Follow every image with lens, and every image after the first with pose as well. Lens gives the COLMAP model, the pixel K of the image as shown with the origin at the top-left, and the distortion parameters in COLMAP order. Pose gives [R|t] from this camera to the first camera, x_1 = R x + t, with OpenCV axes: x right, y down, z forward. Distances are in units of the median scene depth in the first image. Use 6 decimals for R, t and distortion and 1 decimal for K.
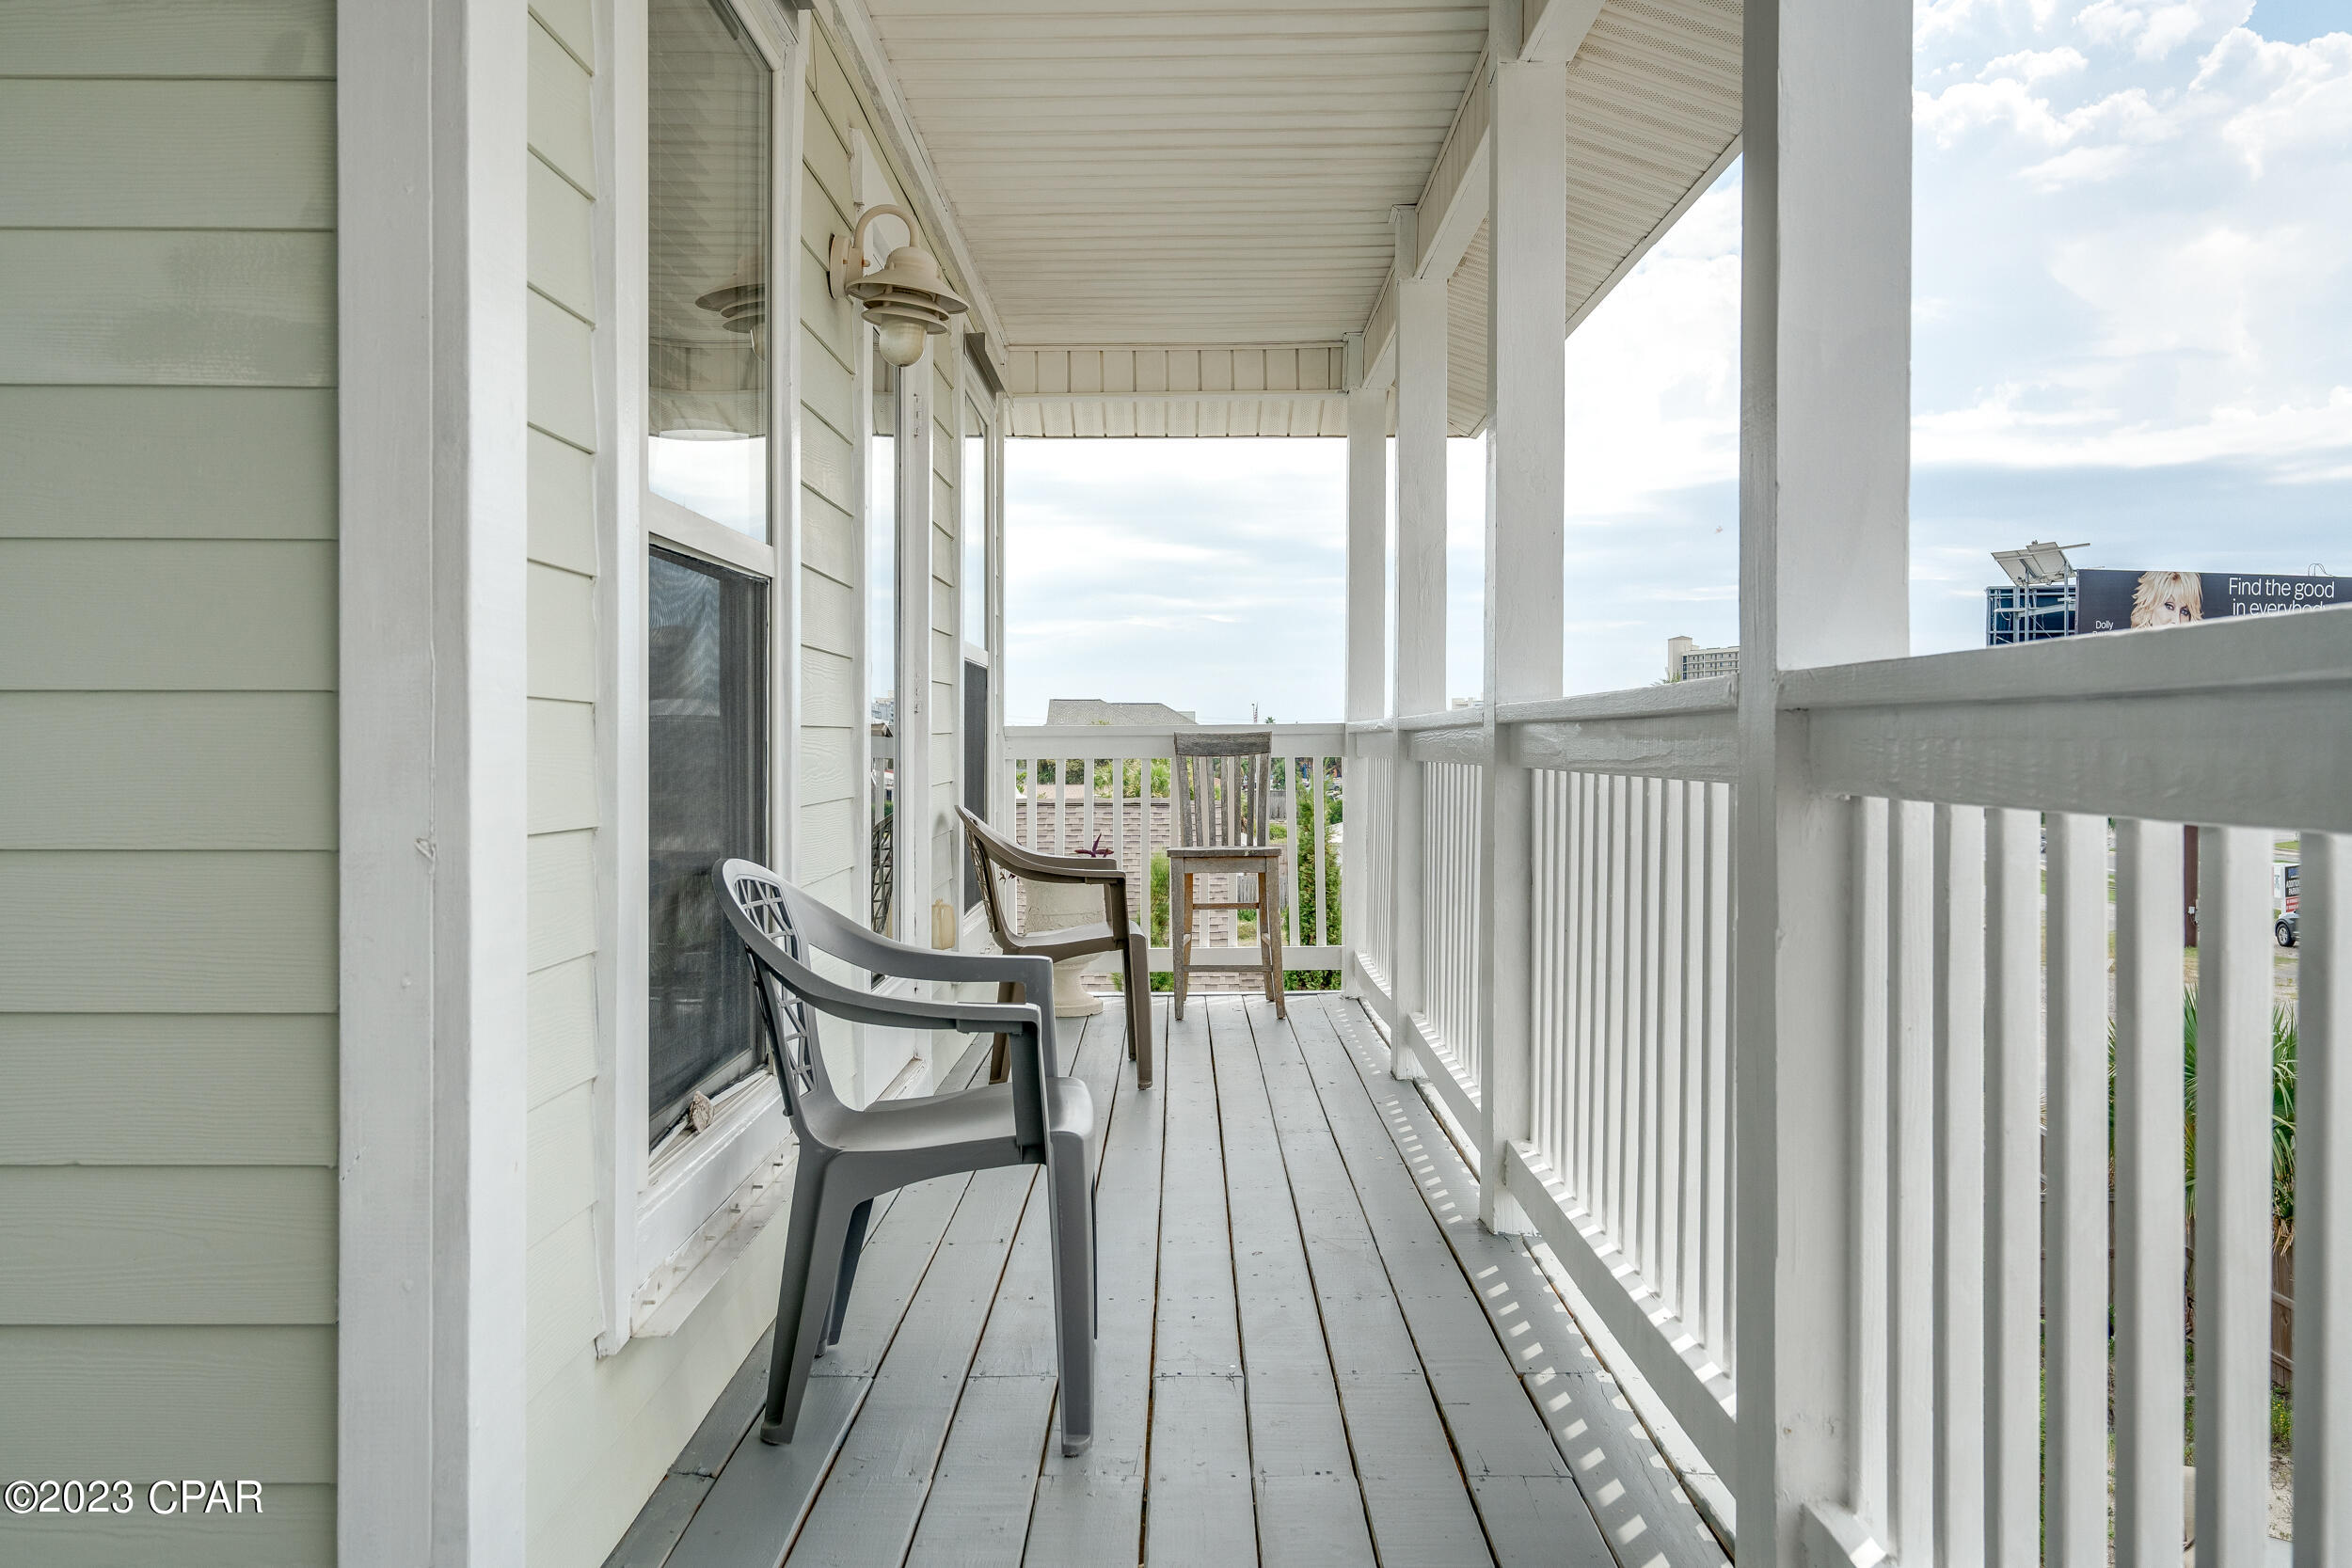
lens RADIAL K [[1877.0, 0, 1180.0], [0, 1877.0, 753.4], [0, 0, 1]] dist [-0.004674, -0.000846]
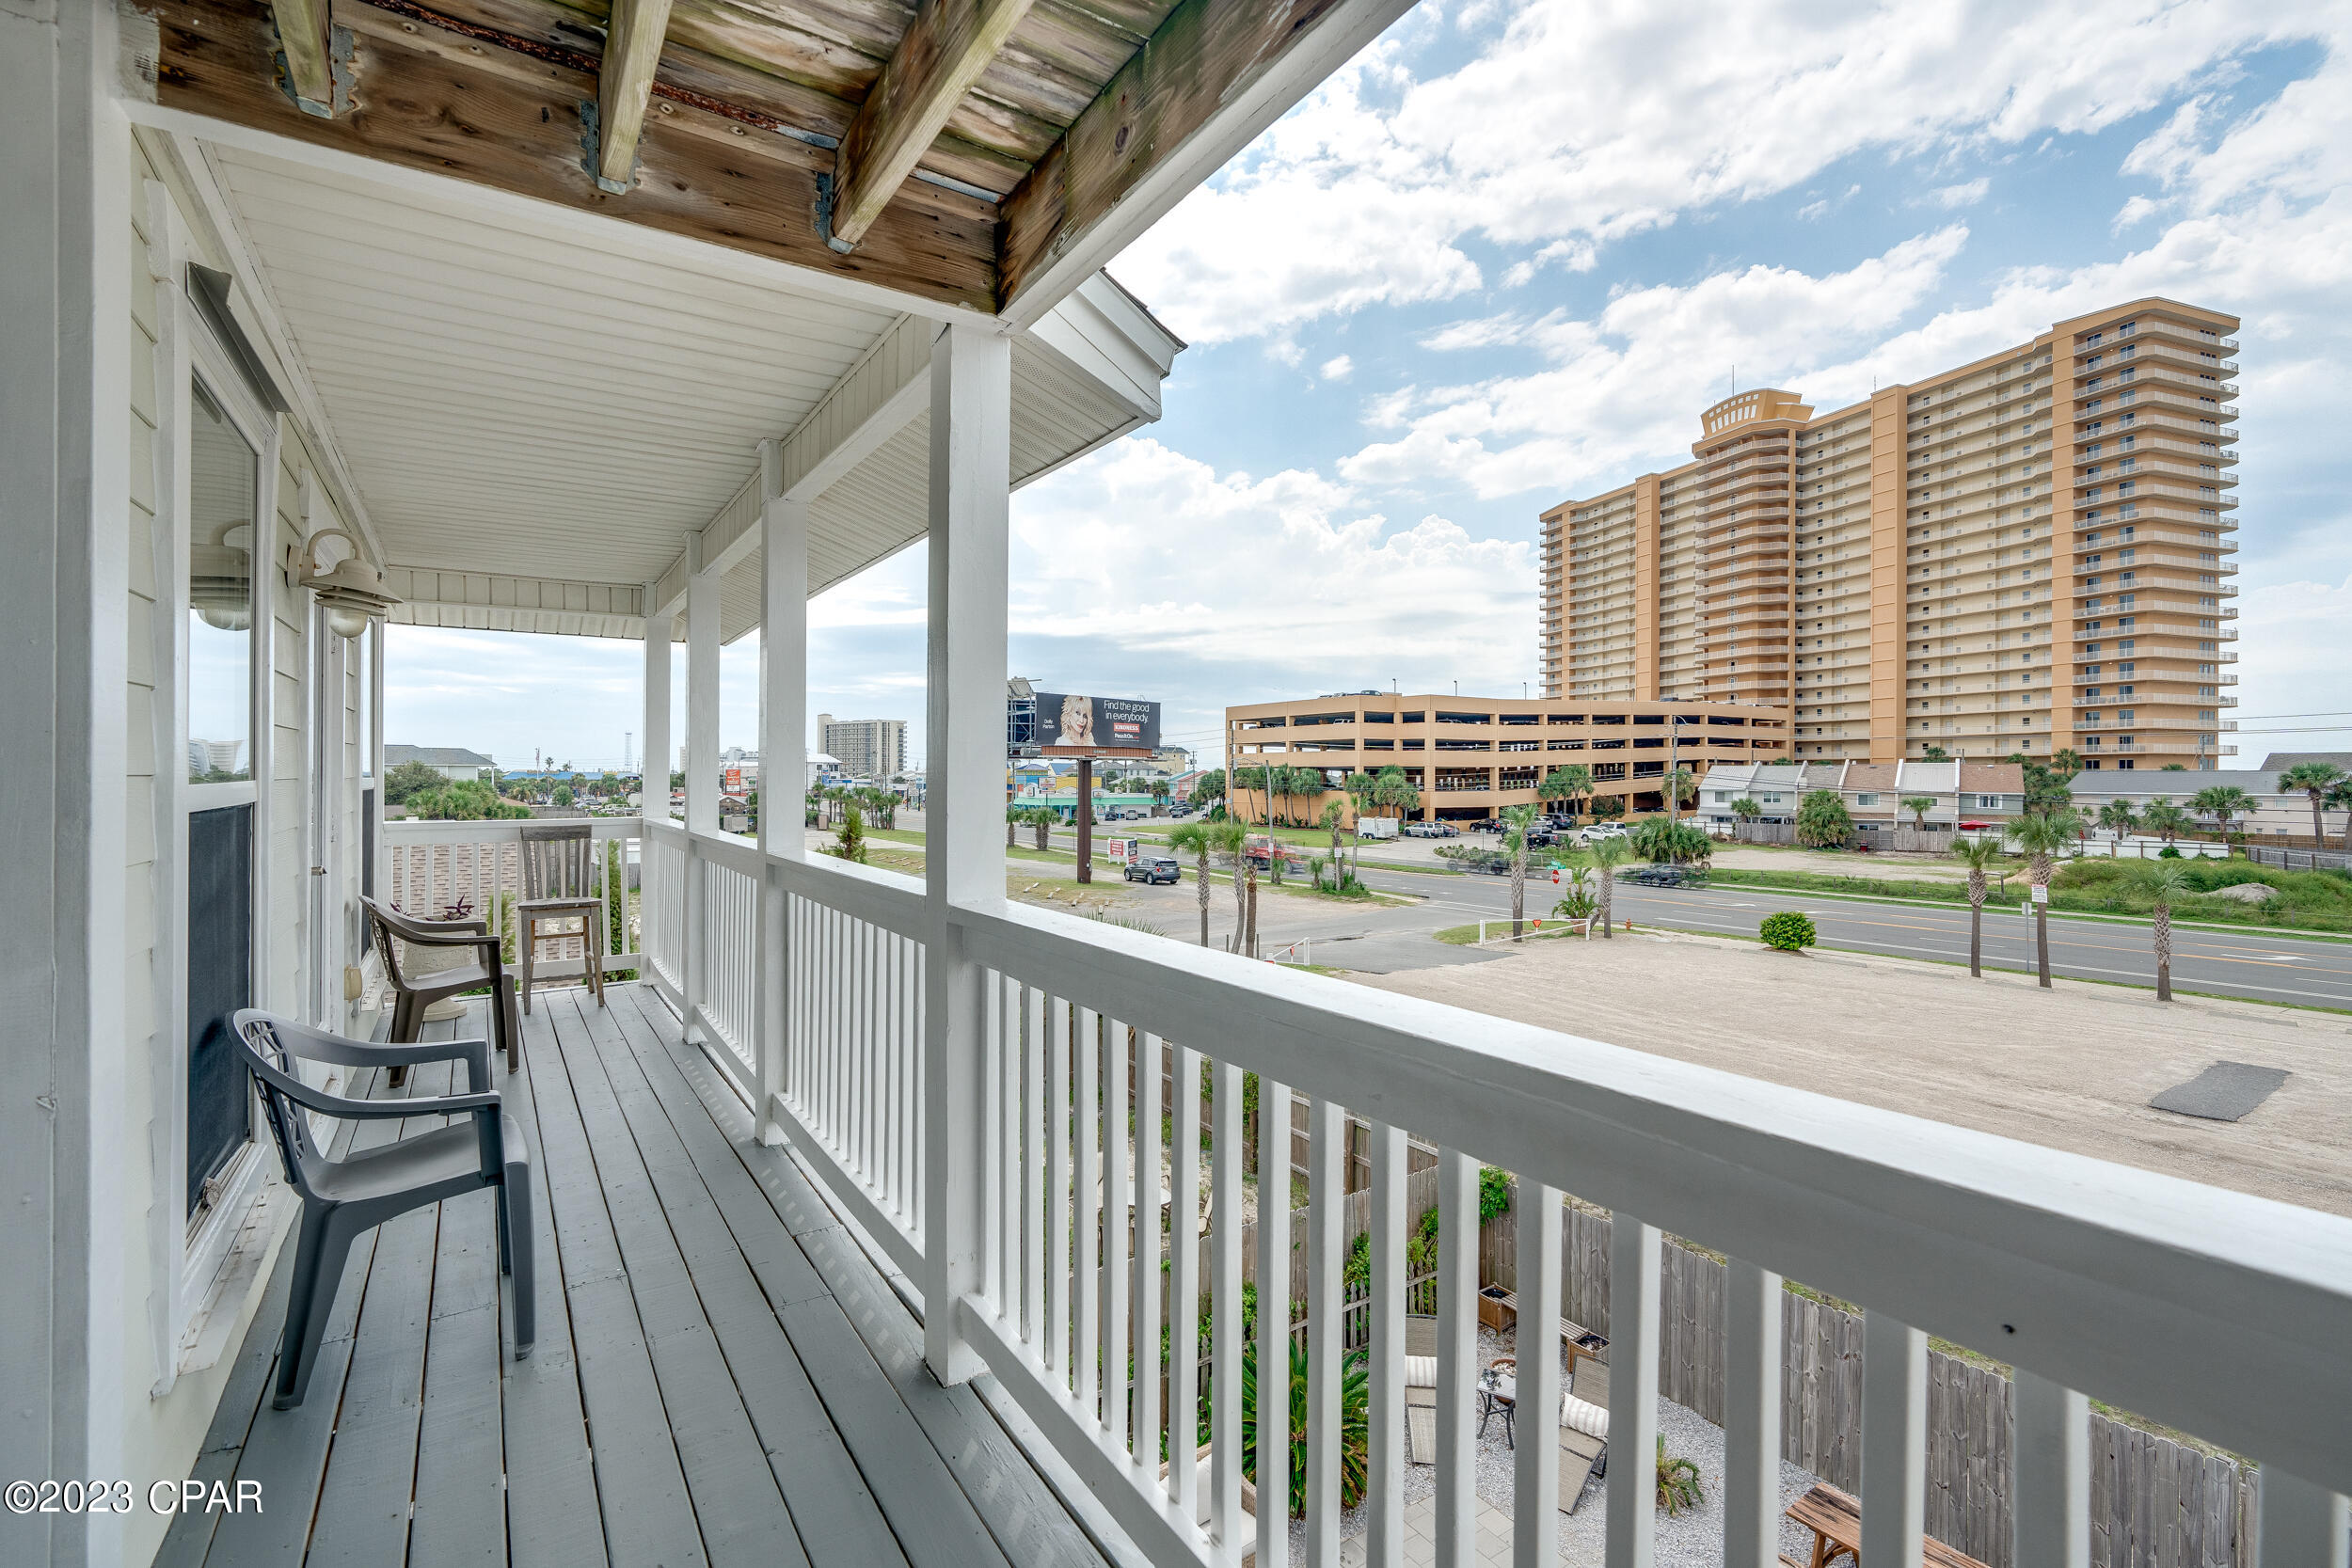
lens RADIAL K [[1064.6, 0, 1184.6], [0, 1064.6, 782.1], [0, 0, 1]] dist [-0.001161, 0.000747]
pose [[0.832642, 0.001468, 0.553810, -0.063707], [-0.002339, 0.999997, 0.000866, -0.095075], [-0.553807, -0.002016, 0.832643, -0.073084]]
